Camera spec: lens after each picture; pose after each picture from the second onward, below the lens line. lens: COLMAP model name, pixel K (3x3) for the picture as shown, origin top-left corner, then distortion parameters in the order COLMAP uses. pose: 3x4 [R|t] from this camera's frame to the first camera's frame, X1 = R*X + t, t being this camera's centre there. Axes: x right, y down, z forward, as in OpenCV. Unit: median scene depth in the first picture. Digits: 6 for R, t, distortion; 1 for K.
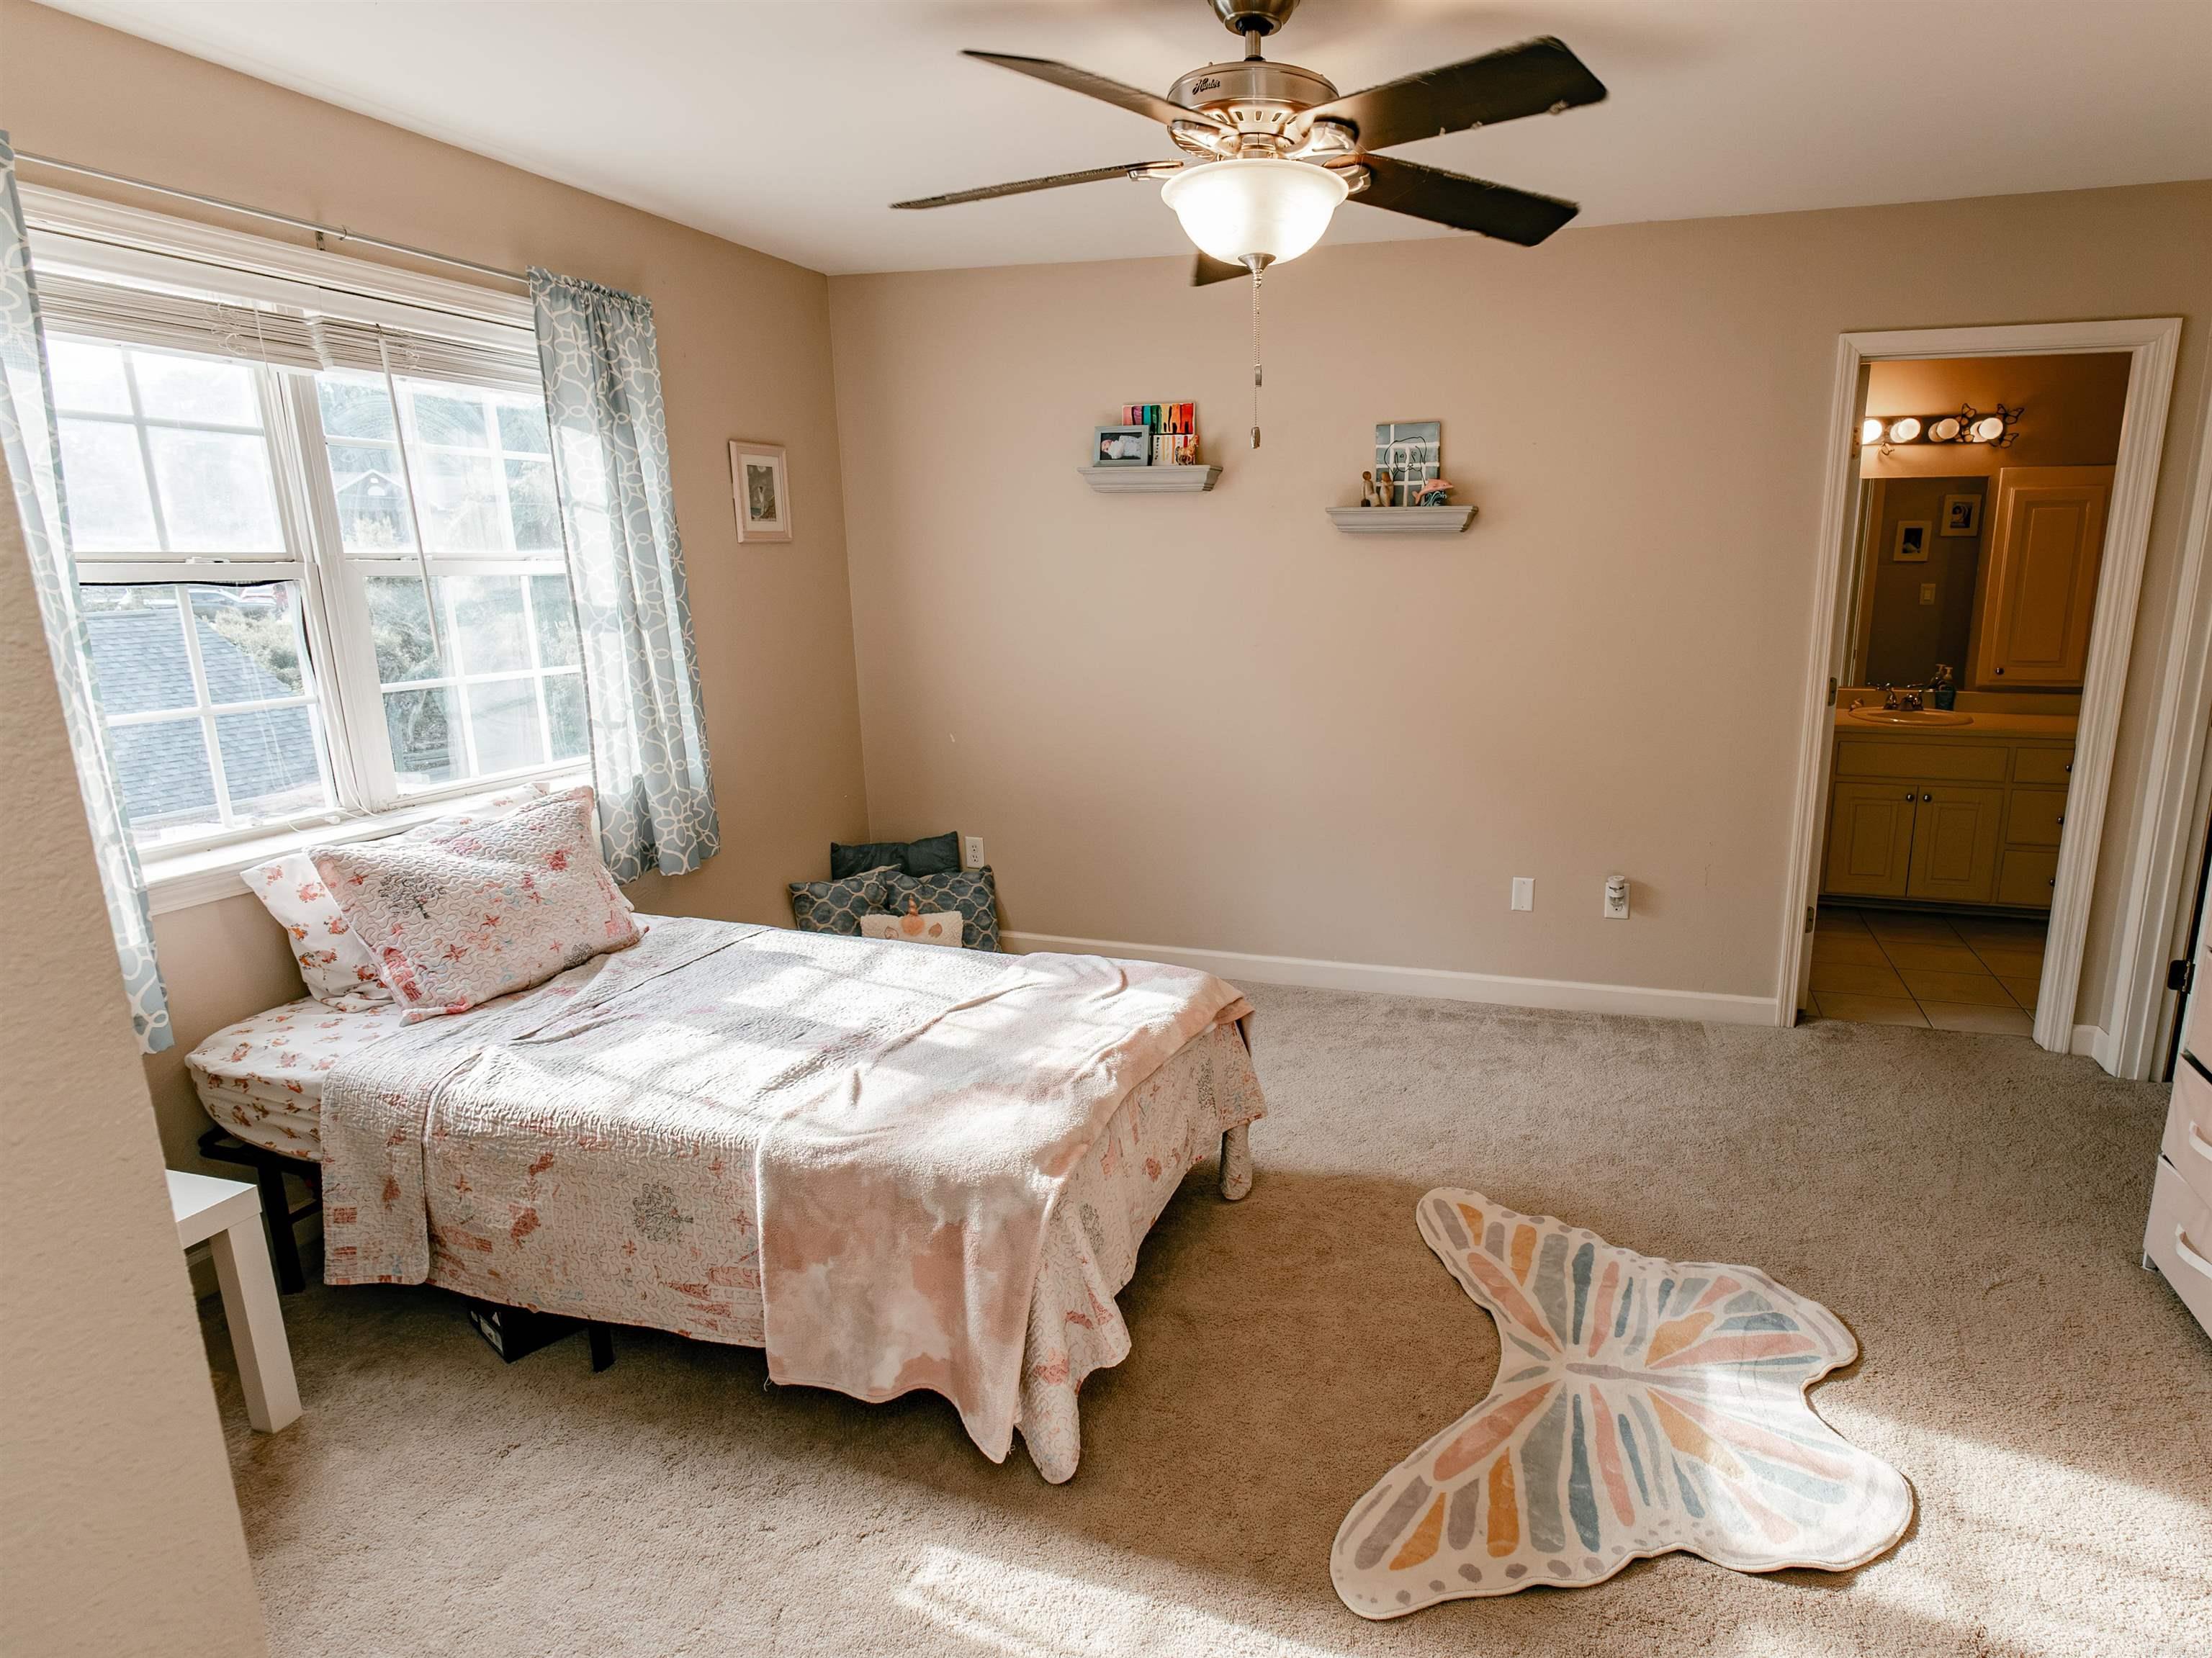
lens RADIAL K [[1227.6, 0, 1275.6], [0, 1227.6, 818.6], [0, 0, 1]] dist [0.004311, 0.003656]
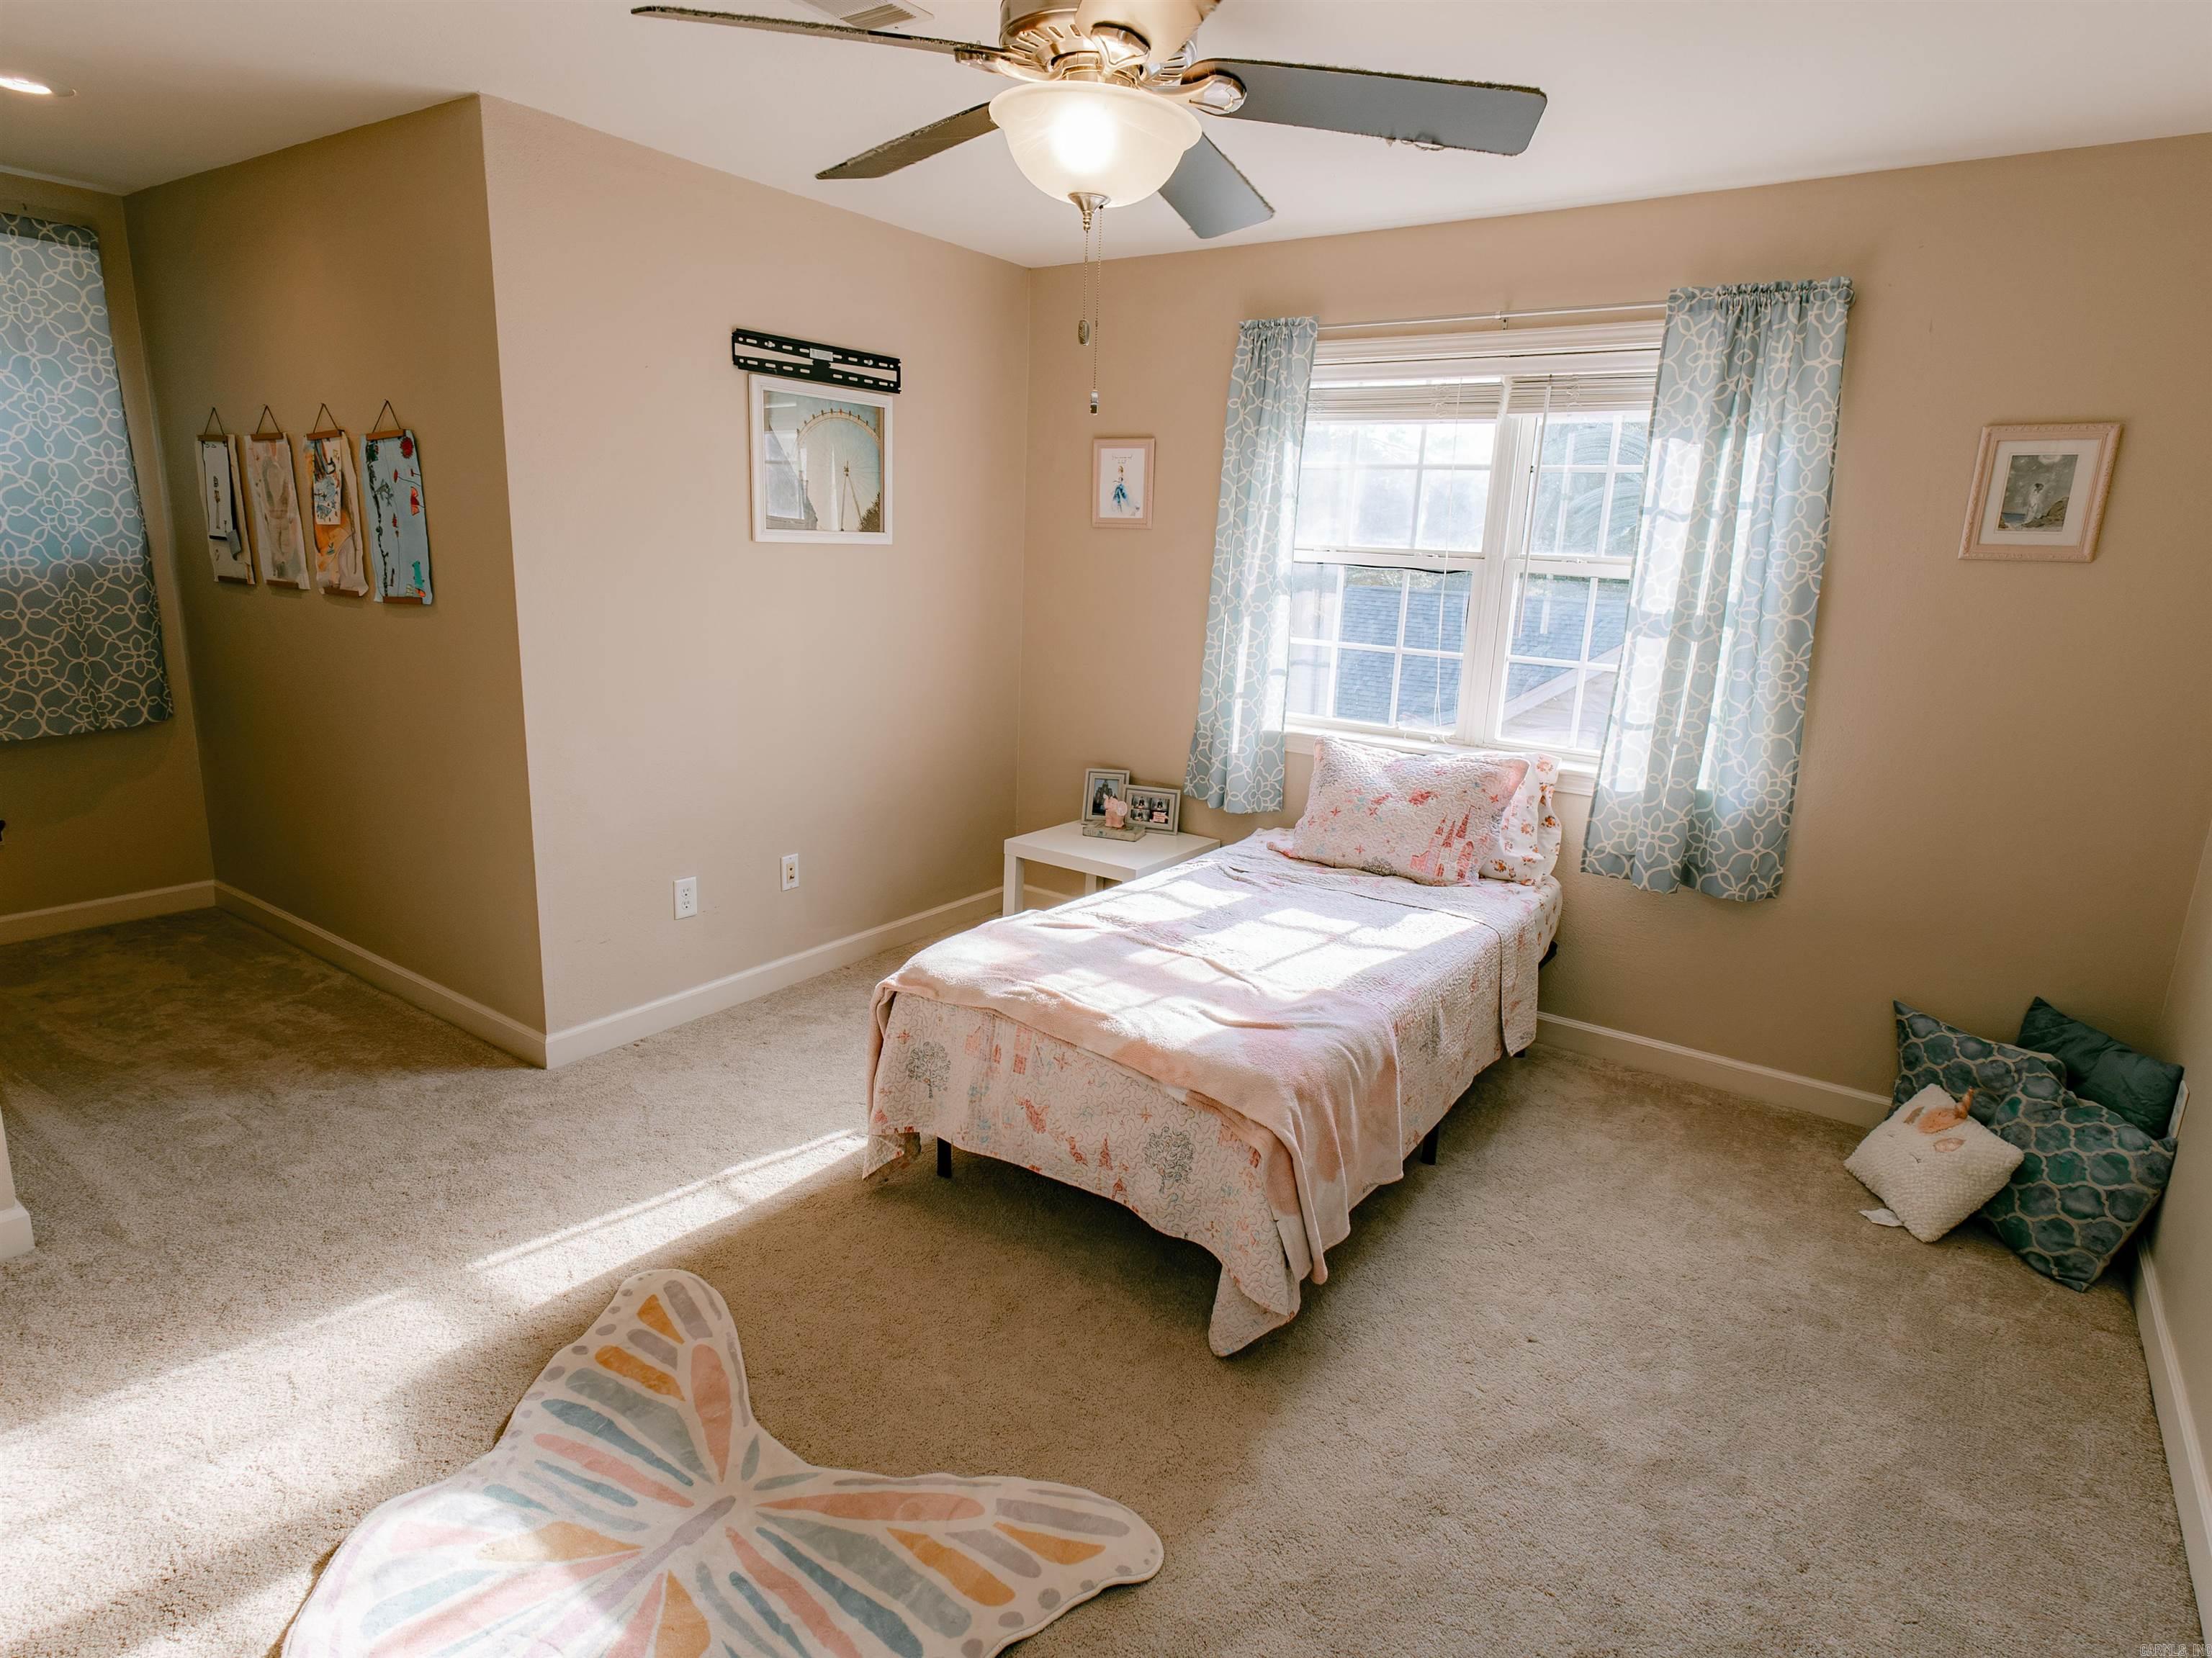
lens RADIAL K [[1203.3, 0, 1111.0], [0, 1203.3, 827.7], [0, 0, 1]] dist [-0.000162, 0.006939]
pose [[-0.333659, 0.205789, -0.919958, 0.751164], [-0.242184, 0.924415, 0.294623, -0.255947], [0.911054, 0.321103, -0.258601, 1.205748]]
